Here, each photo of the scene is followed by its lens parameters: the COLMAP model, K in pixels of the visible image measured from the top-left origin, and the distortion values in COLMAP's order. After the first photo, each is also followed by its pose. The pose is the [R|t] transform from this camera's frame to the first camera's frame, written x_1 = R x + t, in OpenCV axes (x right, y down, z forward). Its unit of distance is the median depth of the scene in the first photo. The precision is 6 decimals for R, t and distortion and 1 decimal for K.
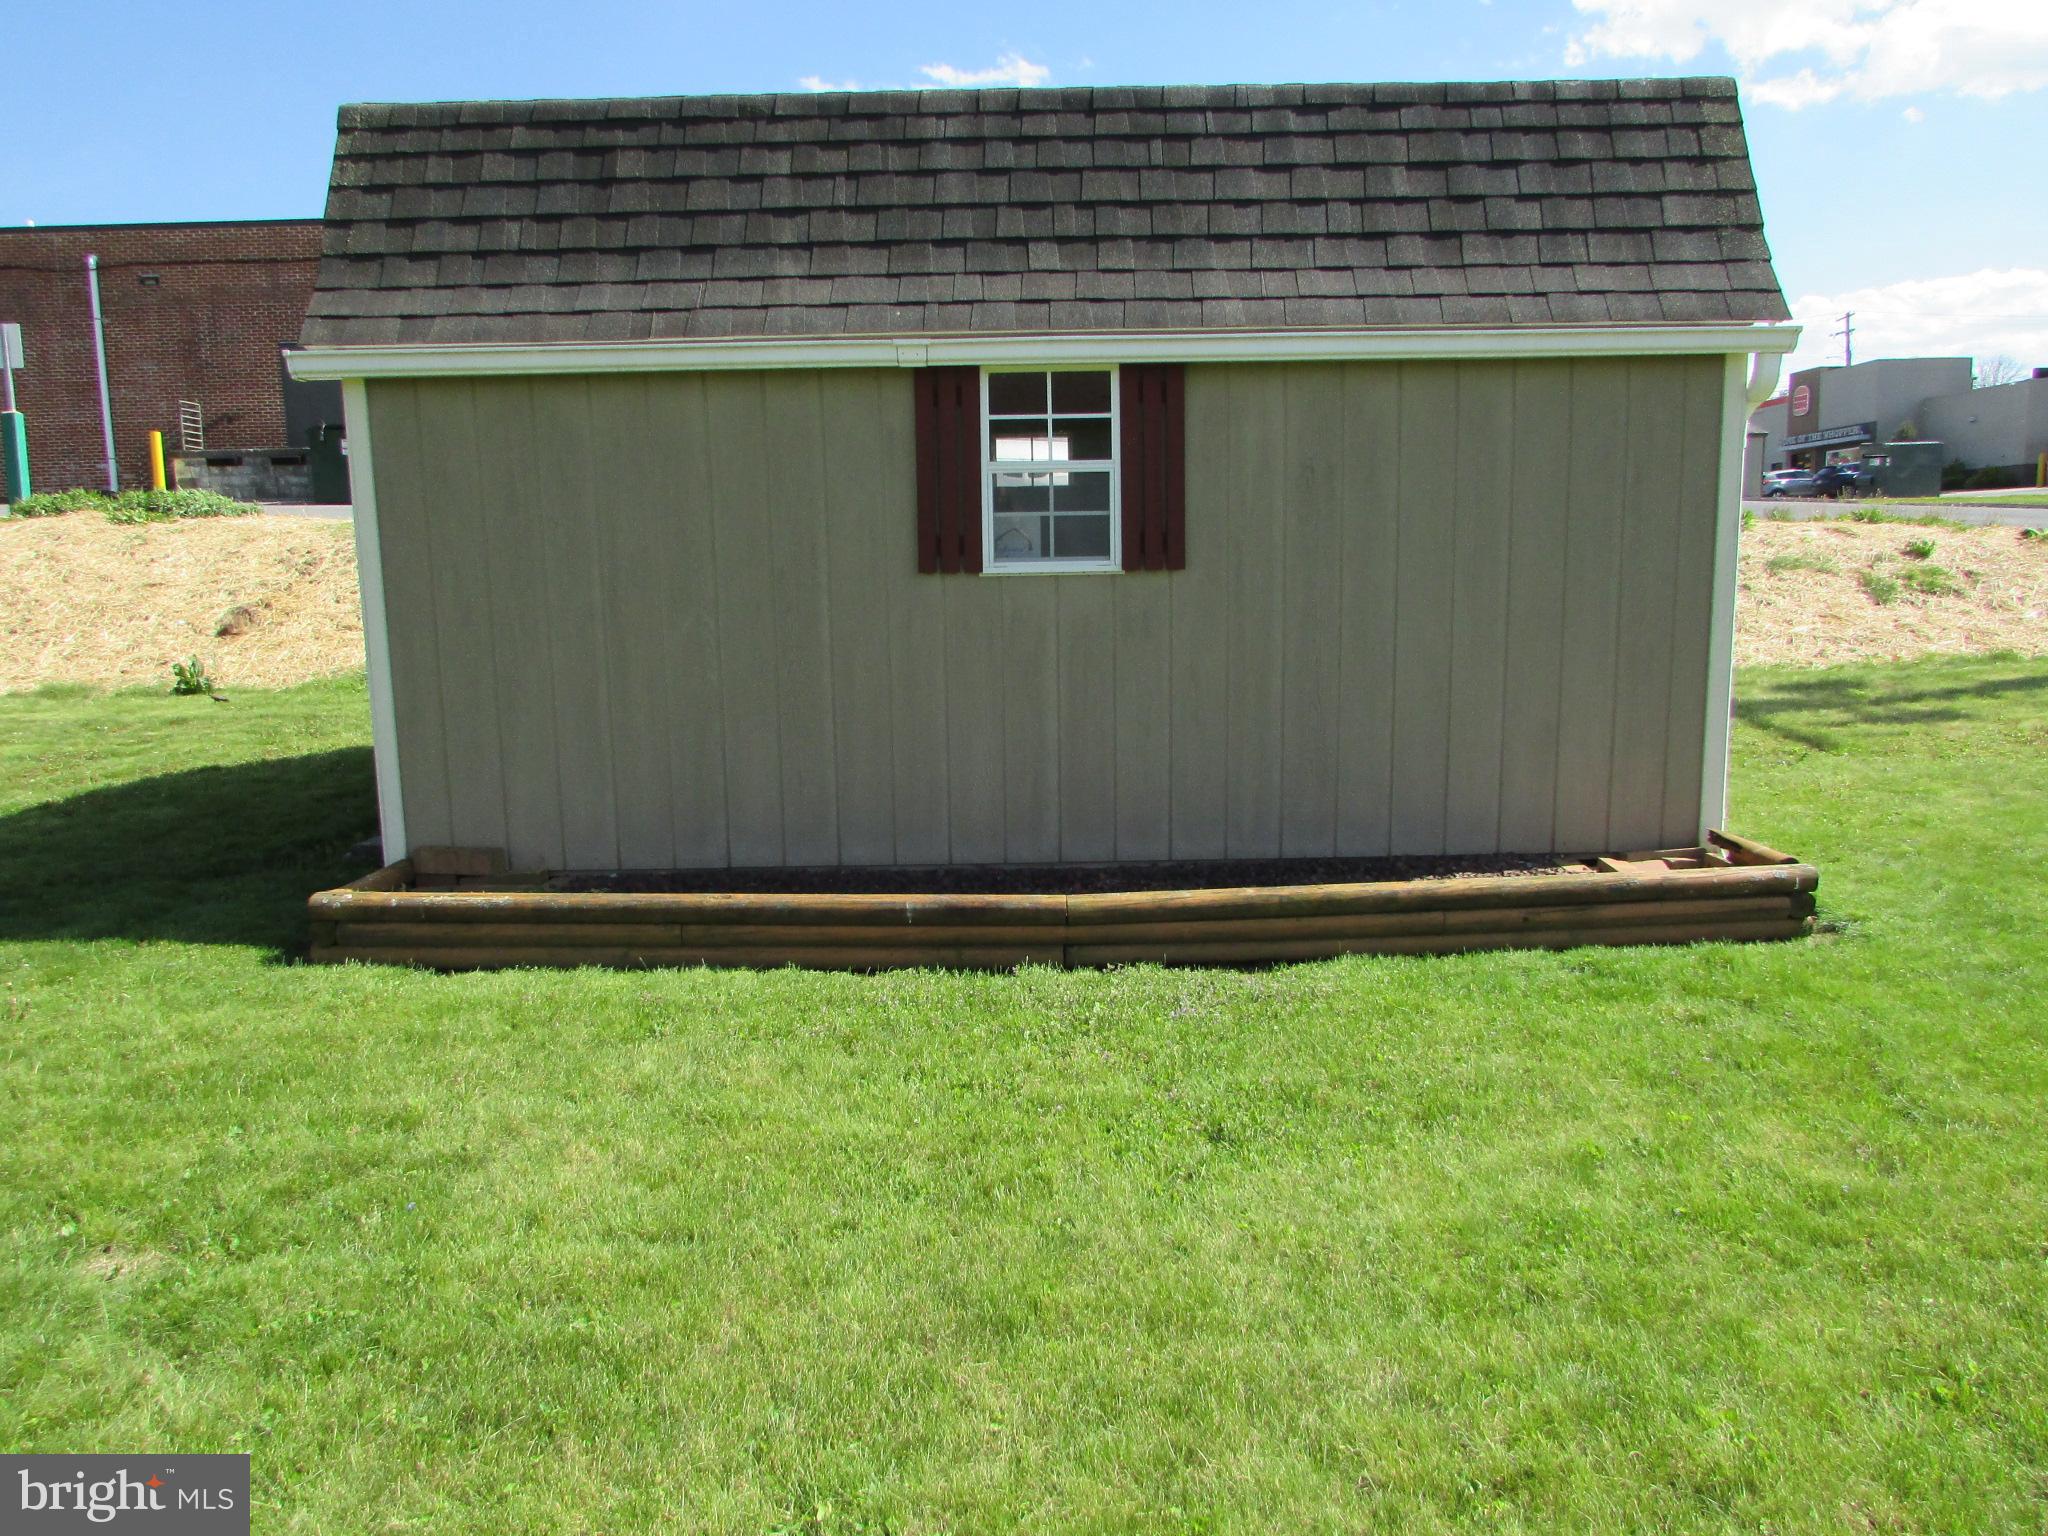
lens RADIAL K [[1484.0, 0, 1024.0], [0, 1484.0, 768.0], [0, 0, 1]] dist [-0.001398, -0.000468]
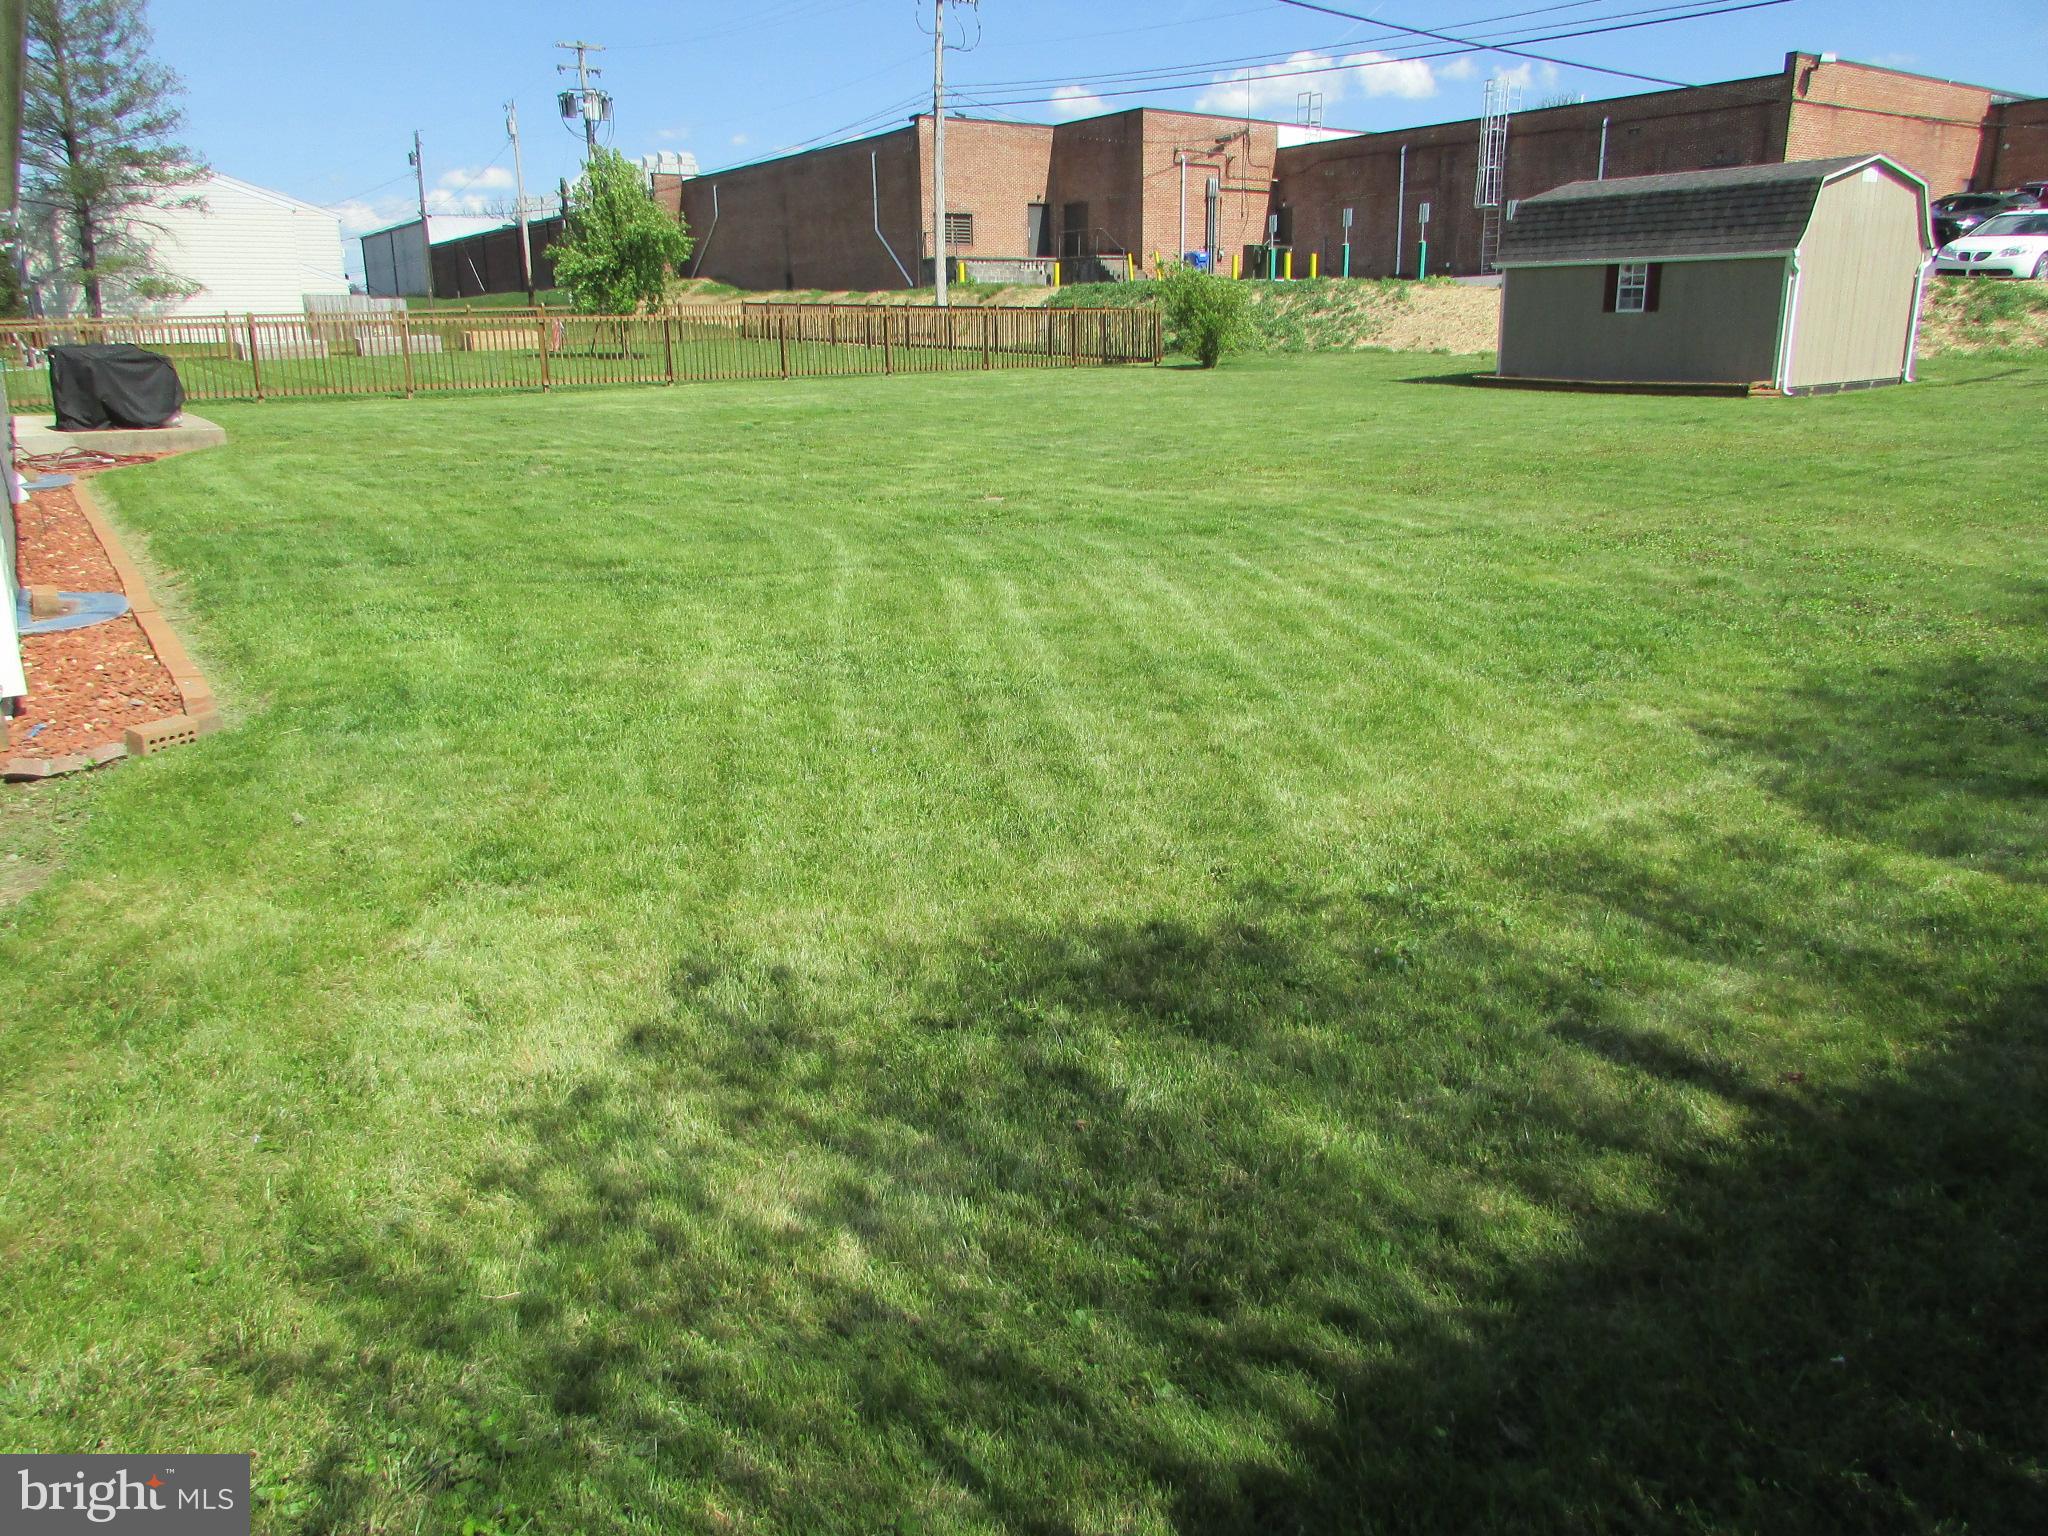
lens RADIAL K [[1484.0, 0, 1024.0], [0, 1484.0, 768.0], [0, 0, 1]] dist [-0.001398, -0.000468]
pose [[0.572906, 0.248670, -0.780988, 2.753533], [-0.118281, 0.967974, 0.221440, 0.414683], [0.811041, -0.034488, 0.583971, -3.056966]]
